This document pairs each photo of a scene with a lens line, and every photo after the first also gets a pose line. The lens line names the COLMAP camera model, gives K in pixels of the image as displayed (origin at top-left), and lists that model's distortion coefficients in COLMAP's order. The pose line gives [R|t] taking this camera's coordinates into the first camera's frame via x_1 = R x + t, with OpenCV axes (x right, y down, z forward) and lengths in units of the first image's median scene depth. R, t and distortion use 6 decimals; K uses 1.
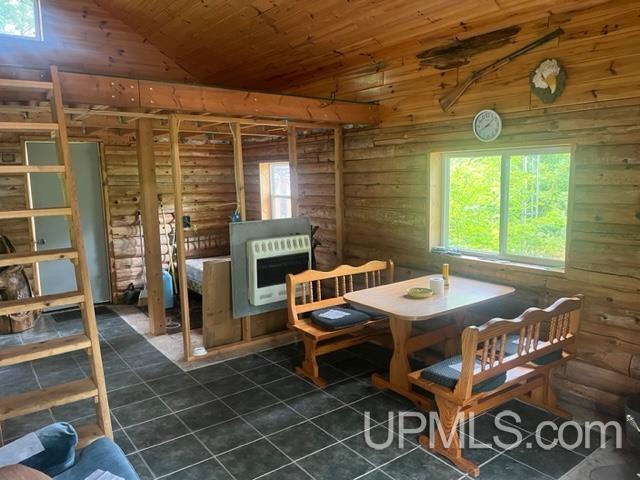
lens RADIAL K [[484.0, 0, 322.4], [0, 484.0, 237.4], [0, 0, 1]] dist [0.074633, -0.095417]
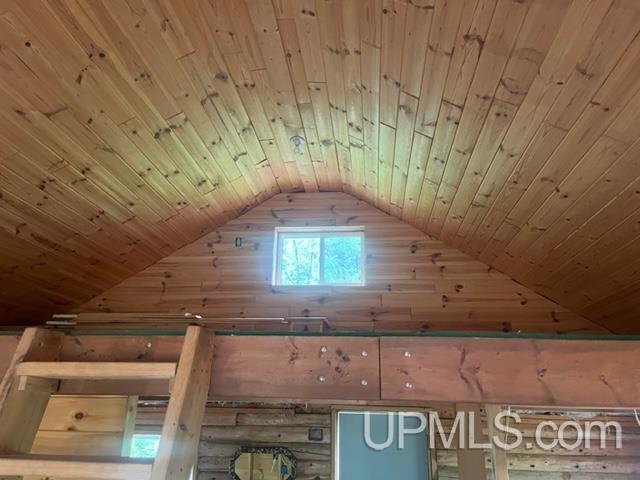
lens RADIAL K [[484.0, 0, 322.4], [0, 484.0, 237.4], [0, 0, 1]] dist [0.074633, -0.095417]
pose [[0.731169, -0.193978, -0.654037, -0.060594], [-0.122852, 0.905609, -0.405930, -0.121340], [0.671044, 0.377153, 0.638323, 0.361829]]
